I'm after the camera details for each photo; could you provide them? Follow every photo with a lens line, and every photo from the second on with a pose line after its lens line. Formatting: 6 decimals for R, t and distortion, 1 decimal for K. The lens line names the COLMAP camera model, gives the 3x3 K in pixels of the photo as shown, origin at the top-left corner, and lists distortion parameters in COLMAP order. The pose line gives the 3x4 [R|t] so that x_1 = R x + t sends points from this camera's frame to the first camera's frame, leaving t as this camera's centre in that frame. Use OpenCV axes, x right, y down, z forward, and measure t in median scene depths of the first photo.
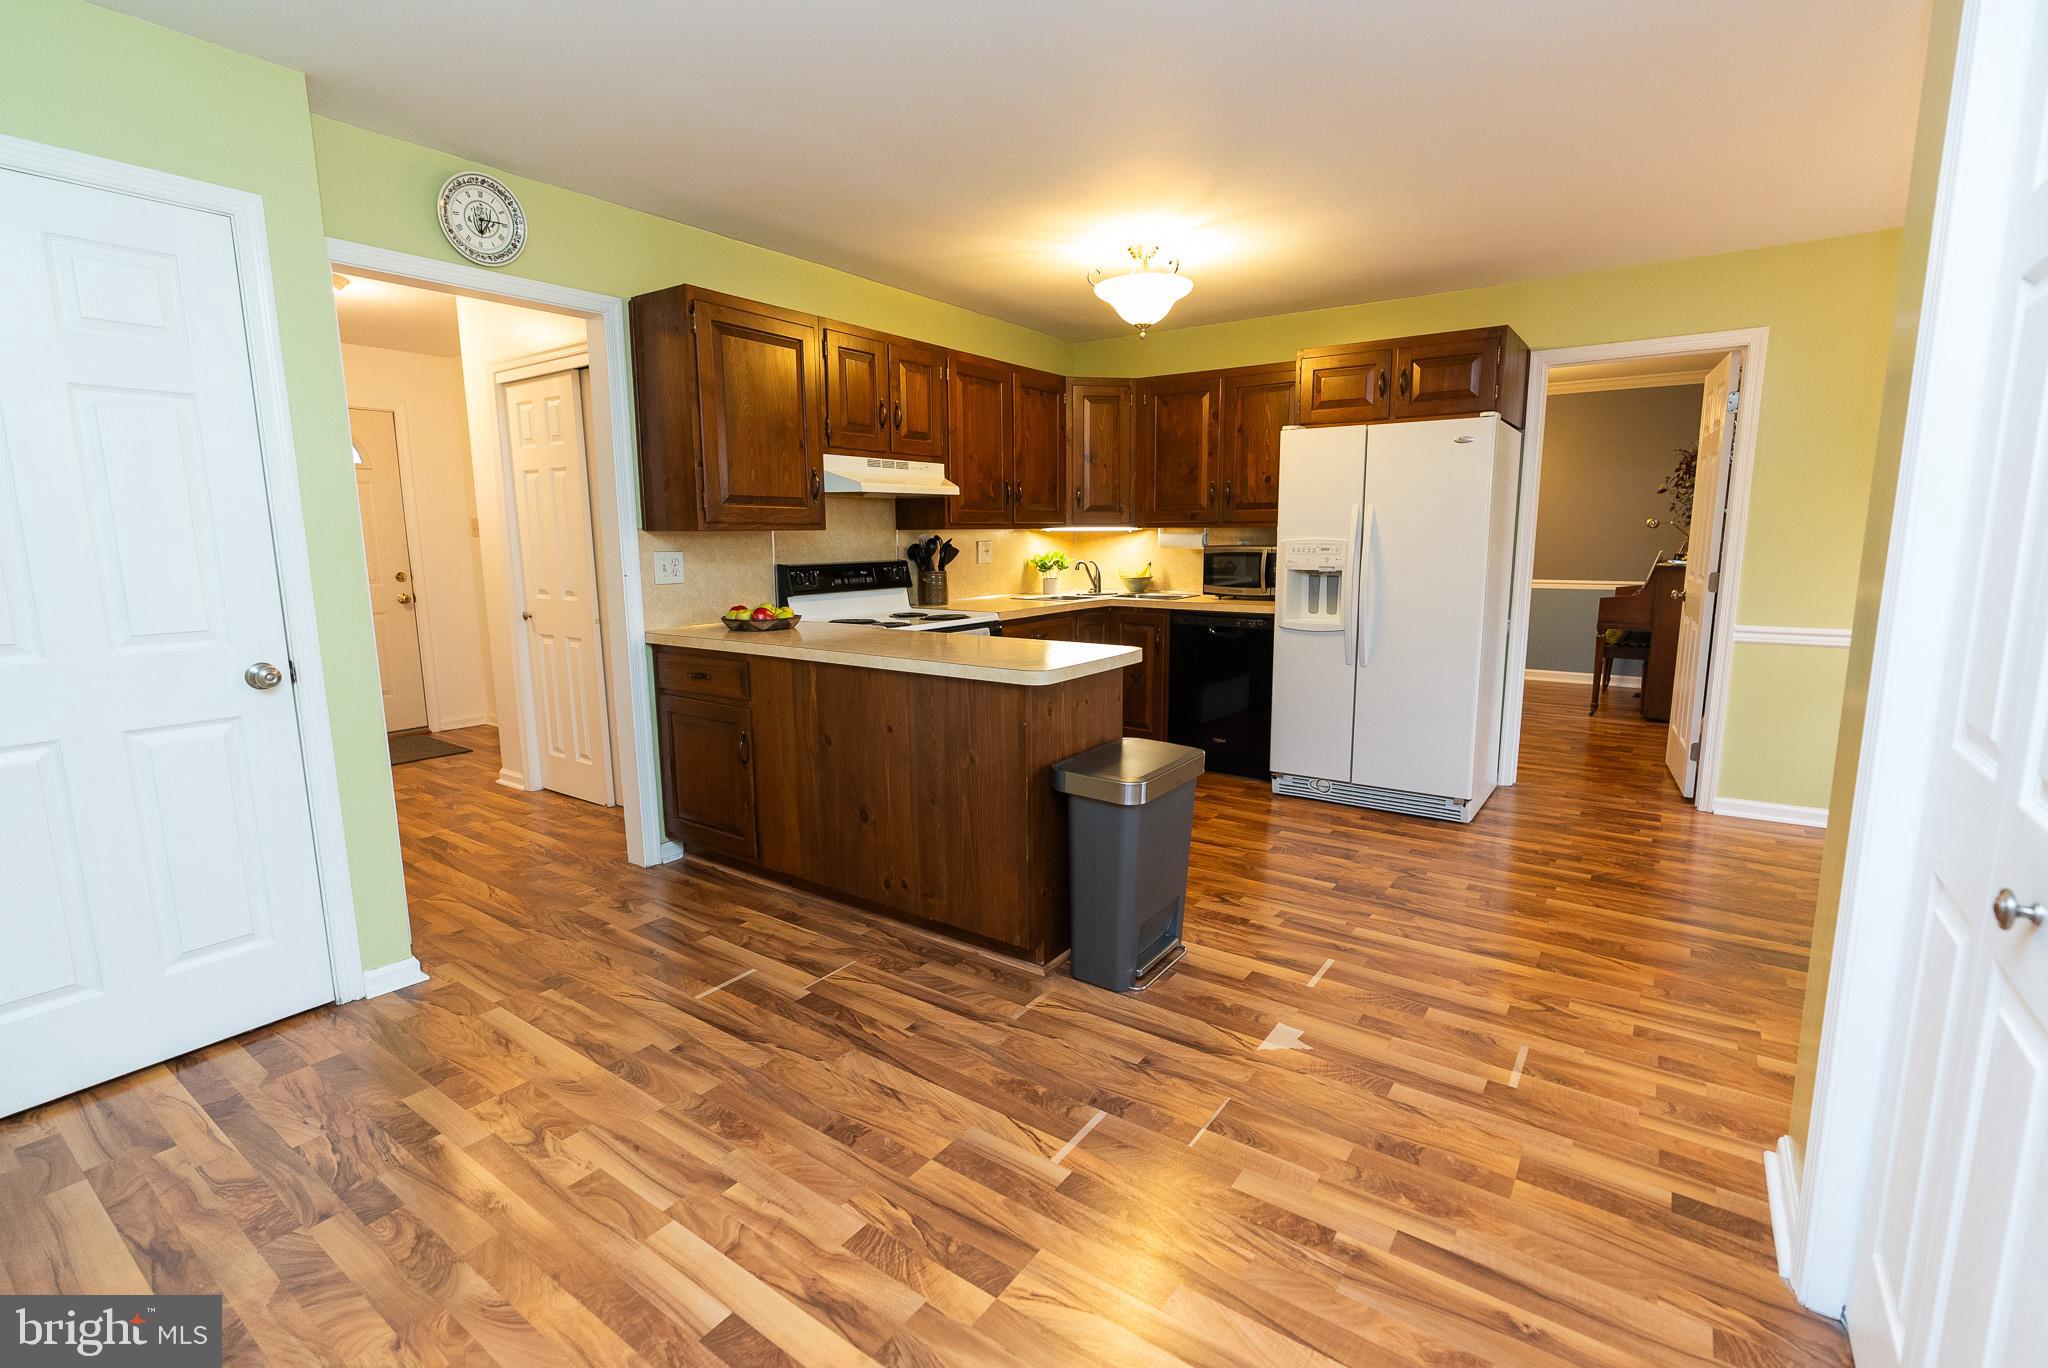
lens RADIAL K [[929.1, 0, 1033.1], [0, 929.1, 676.8], [0, 0, 1]] dist [-0.005365, 0.004088]
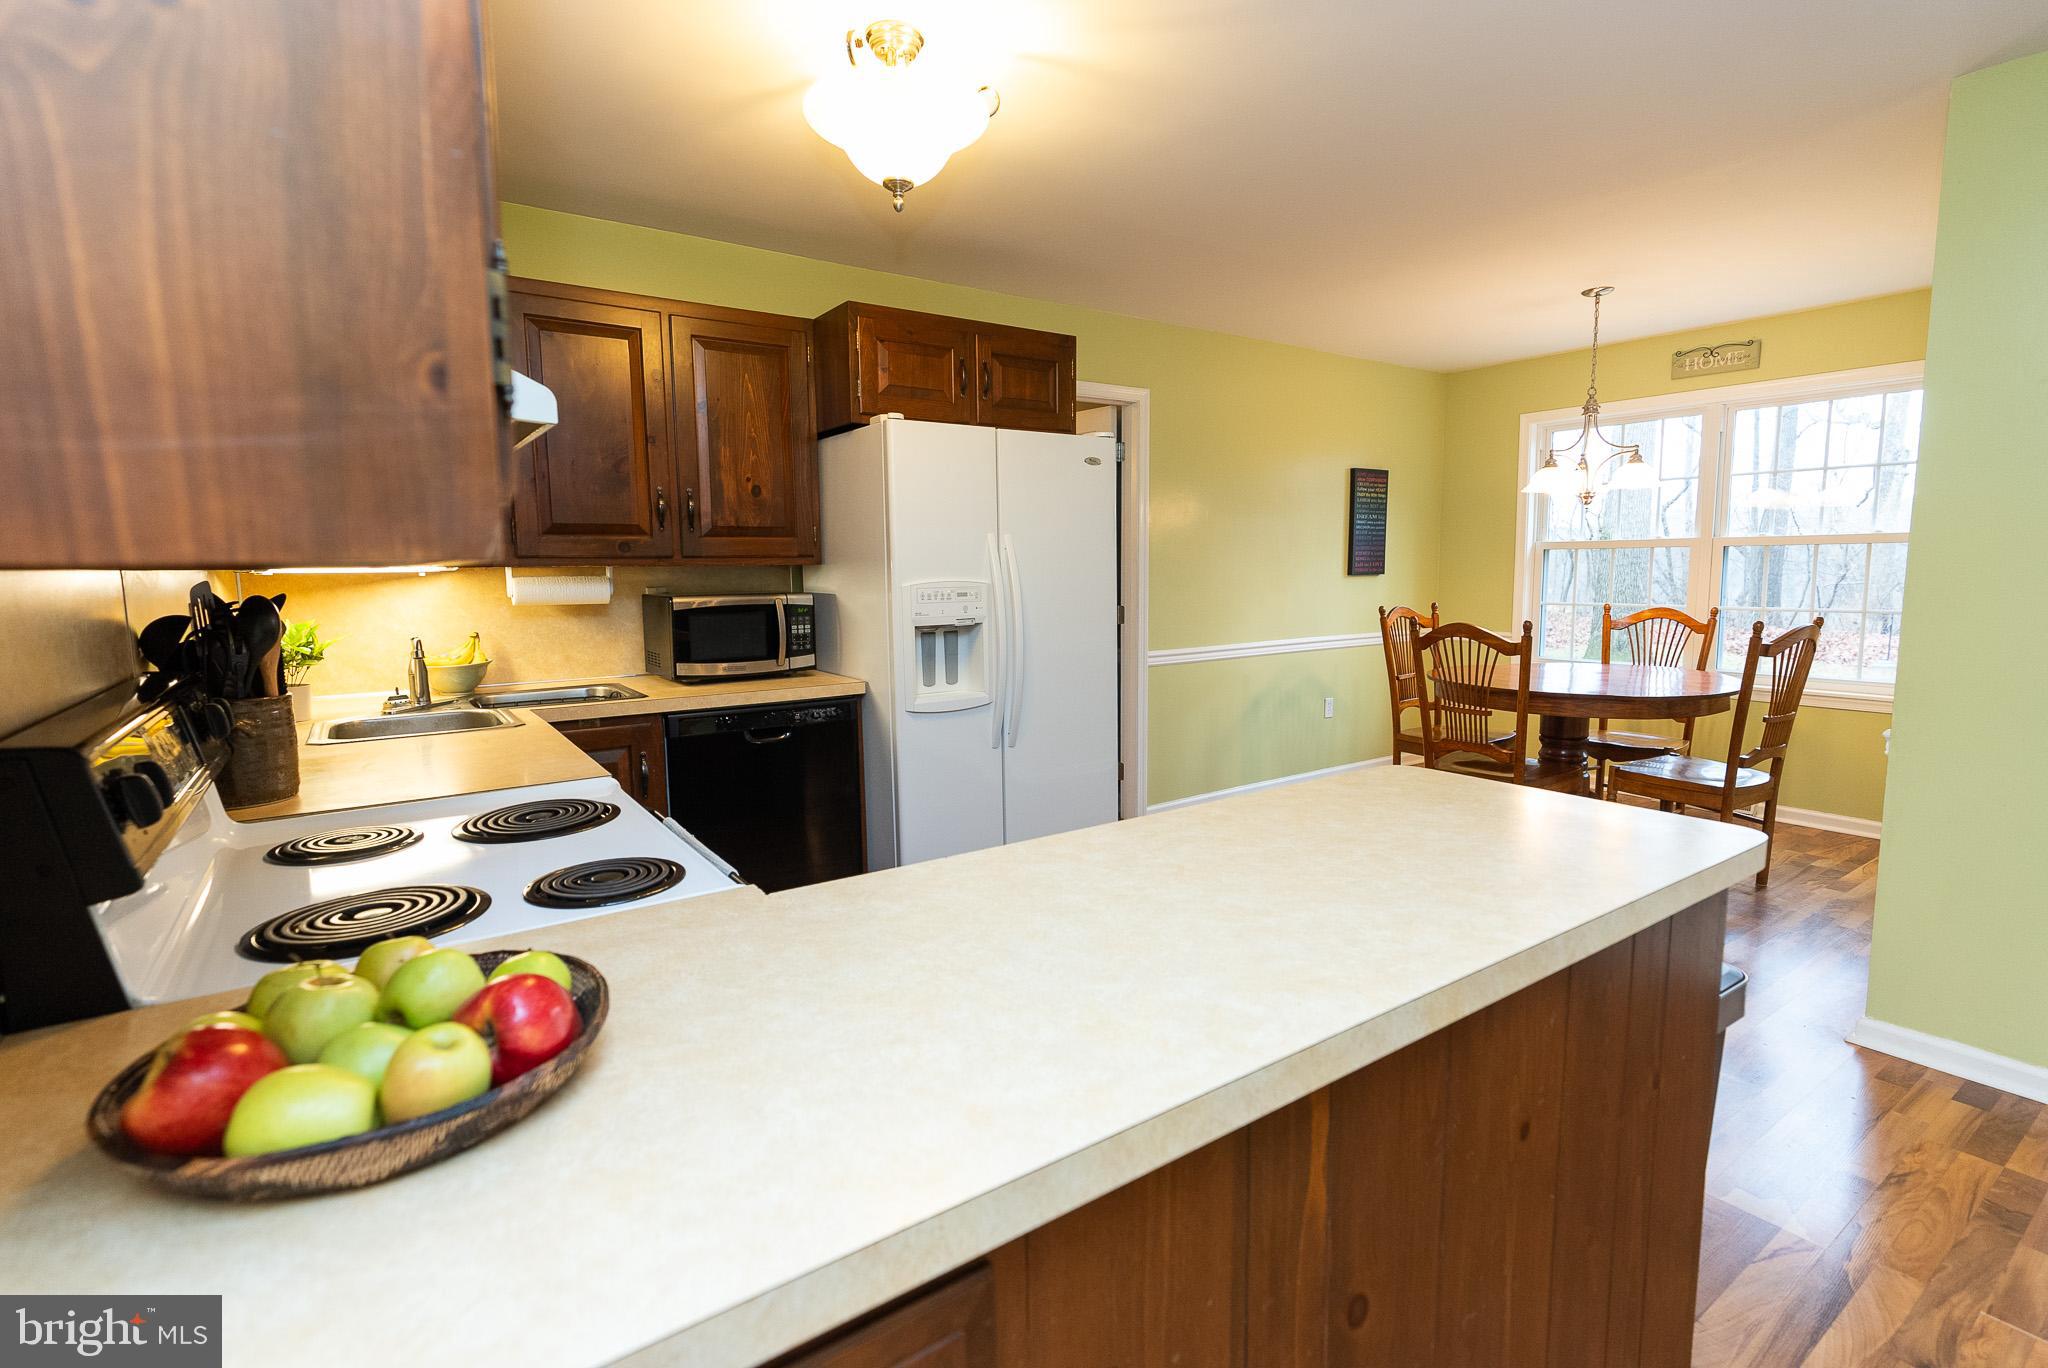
lens RADIAL K [[929.1, 0, 1033.1], [0, 929.1, 676.8], [0, 0, 1]] dist [-0.005365, 0.004088]
pose [[0.329379, -0.114118, 0.937276, -0.329760], [0.153425, 0.985945, 0.066126, -0.109888], [-0.931649, 0.122021, 0.342258, 0.686679]]
